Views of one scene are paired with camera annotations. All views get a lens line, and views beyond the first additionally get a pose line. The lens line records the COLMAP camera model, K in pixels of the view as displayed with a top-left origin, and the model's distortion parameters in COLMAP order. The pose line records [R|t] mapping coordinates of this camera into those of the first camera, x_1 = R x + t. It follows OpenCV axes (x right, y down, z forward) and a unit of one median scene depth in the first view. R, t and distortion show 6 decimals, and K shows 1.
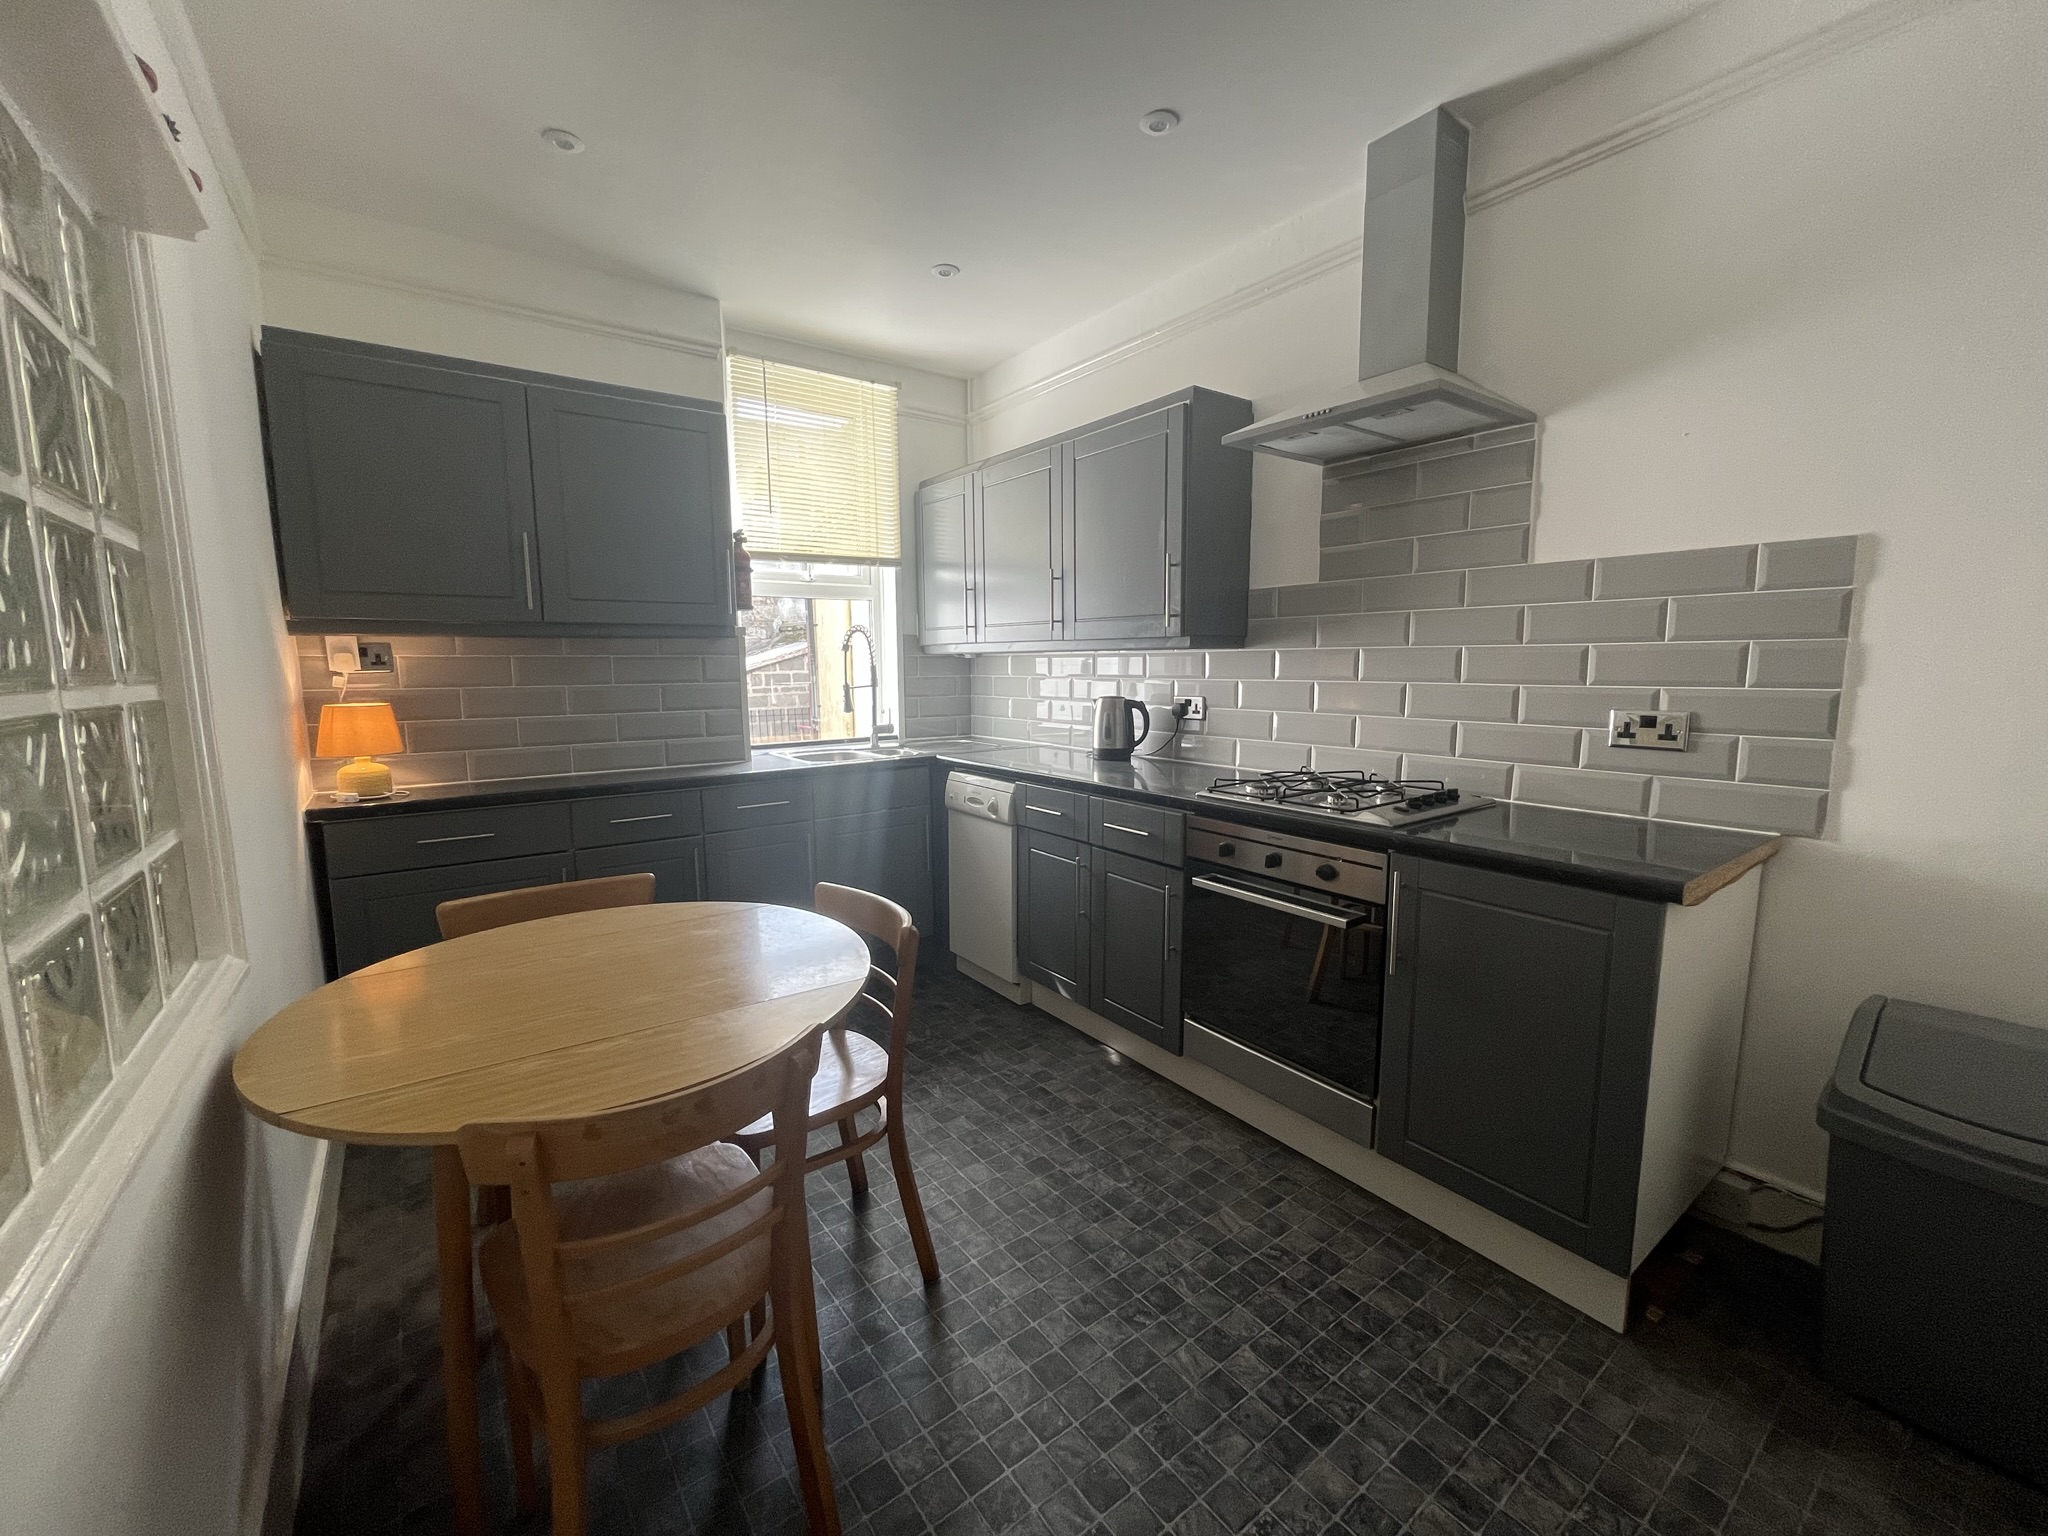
lens RADIAL K [[826.1, 0, 1025.0], [0, 826.1, 765.8], [0, 0, 1]] dist [-0.004924, 0.000442]
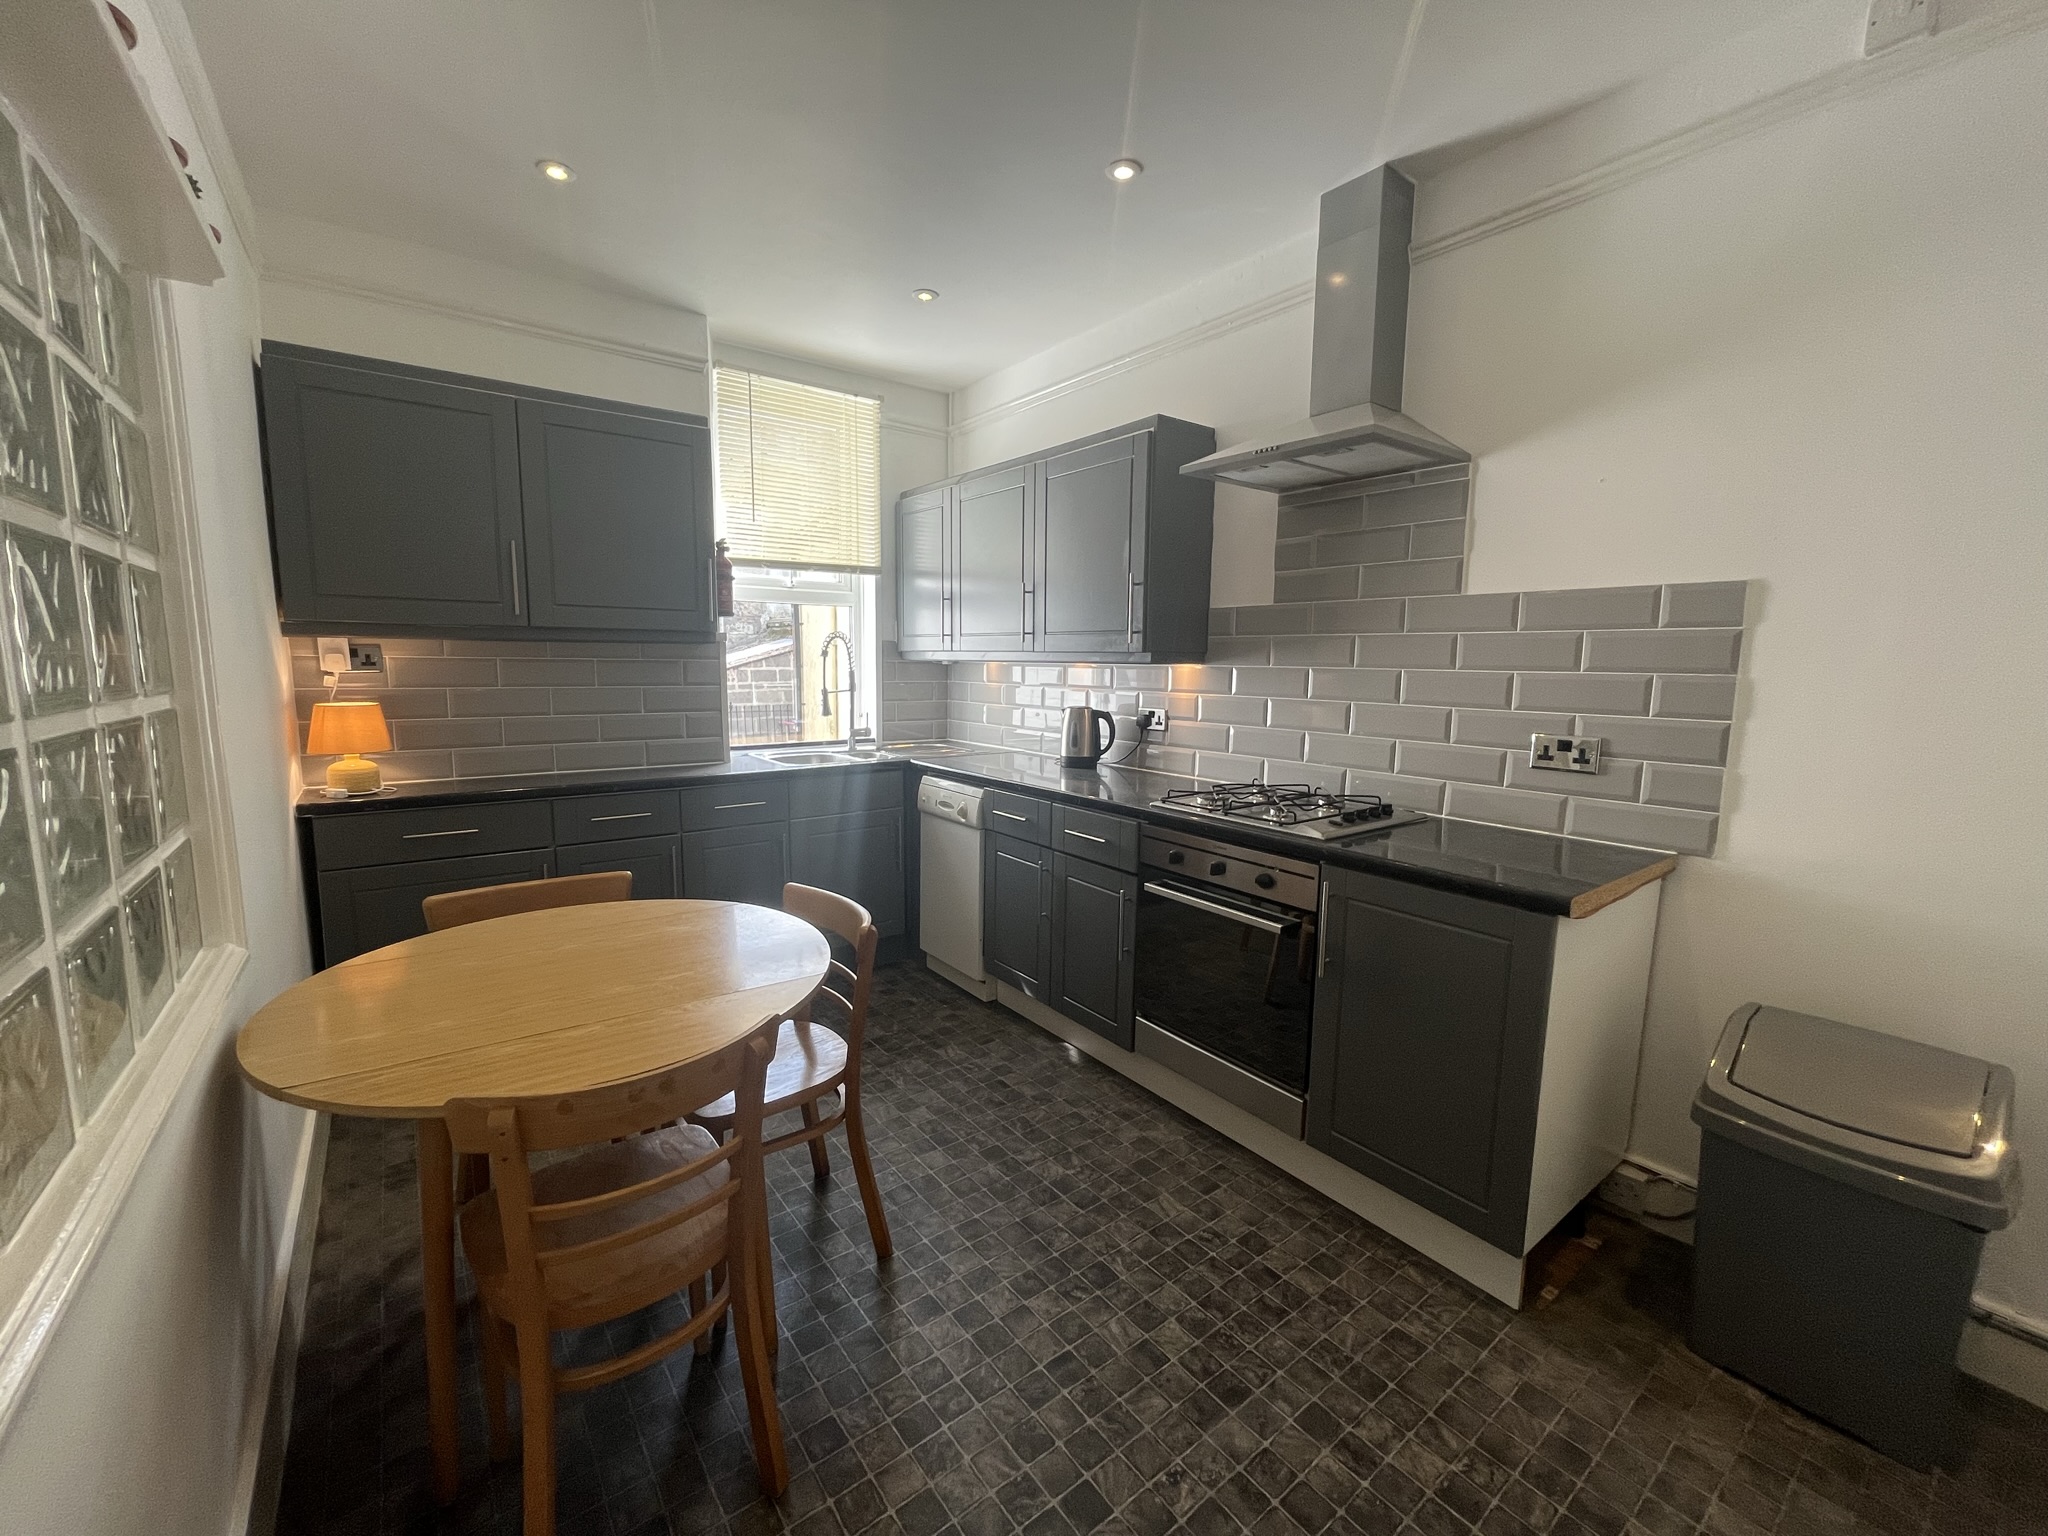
lens RADIAL K [[826.1, 0, 1025.0], [0, 826.1, 765.8], [0, 0, 1]] dist [-0.004924, 0.000442]
pose [[0.999725, 0.017987, 0.015053, 0.033311], [-0.018009, 0.999837, 0.001338, -0.014547], [-0.015027, -0.001608, 0.999886, -0.058183]]
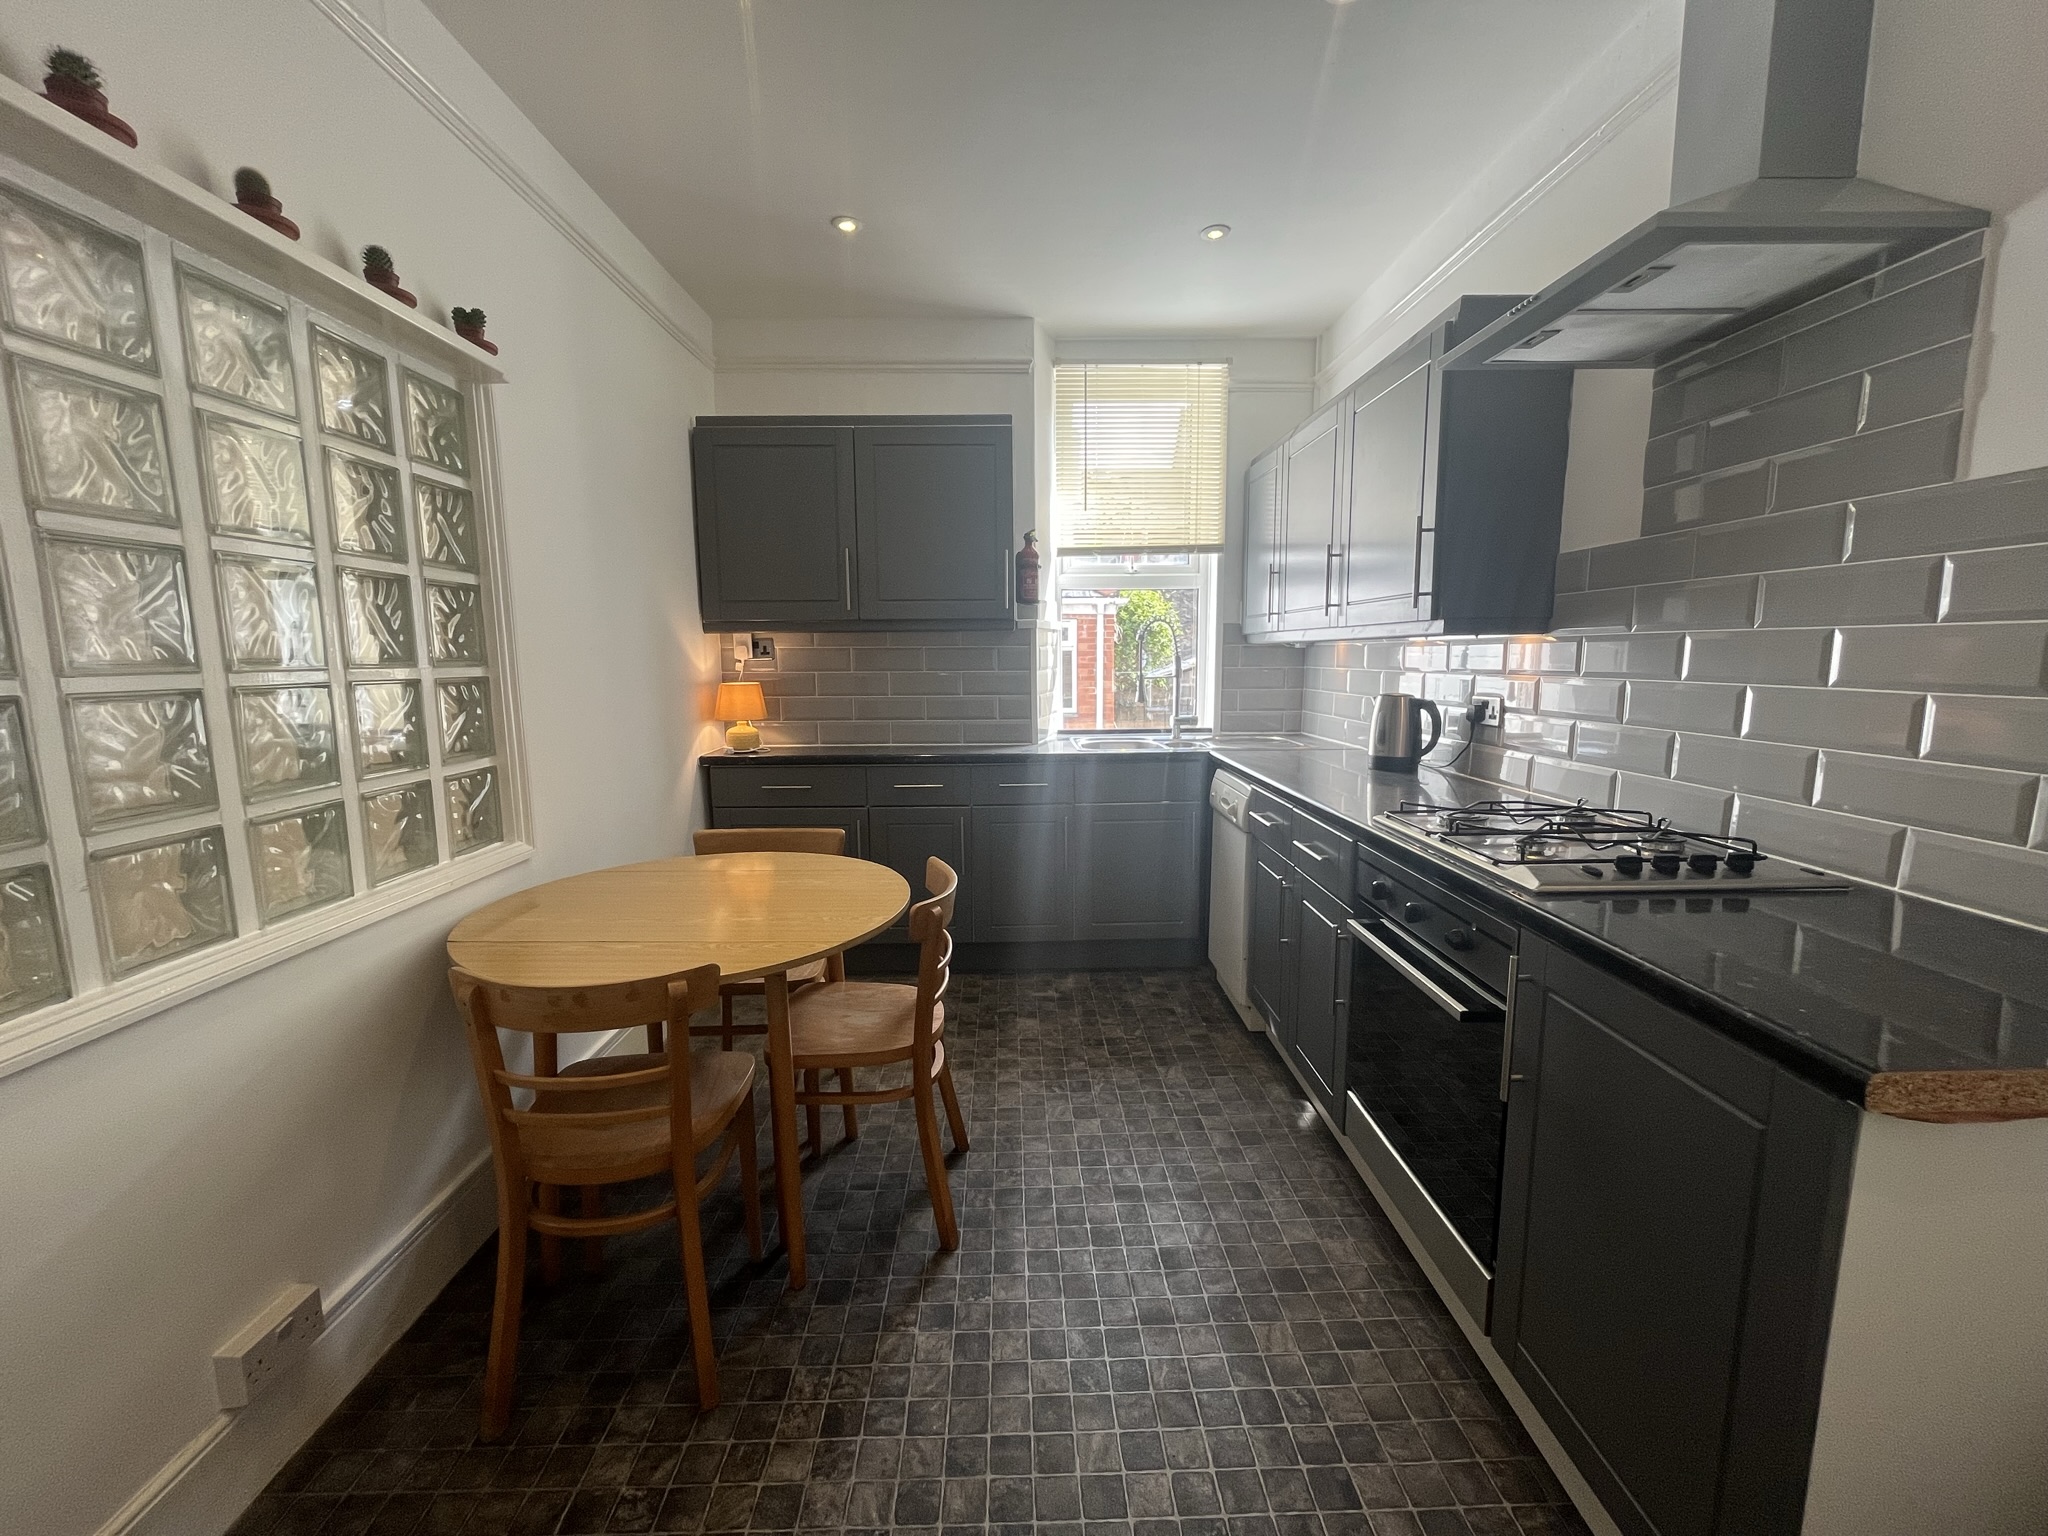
lens RADIAL K [[826.1, 0, 1025.0], [0, 826.1, 765.8], [0, 0, 1]] dist [-0.004924, 0.000442]
pose [[0.816081, 0.078902, -0.572526, 0.421776], [-0.071661, 0.996807, 0.035227, -0.021976], [0.573478, 0.012279, 0.819129, 0.163594]]
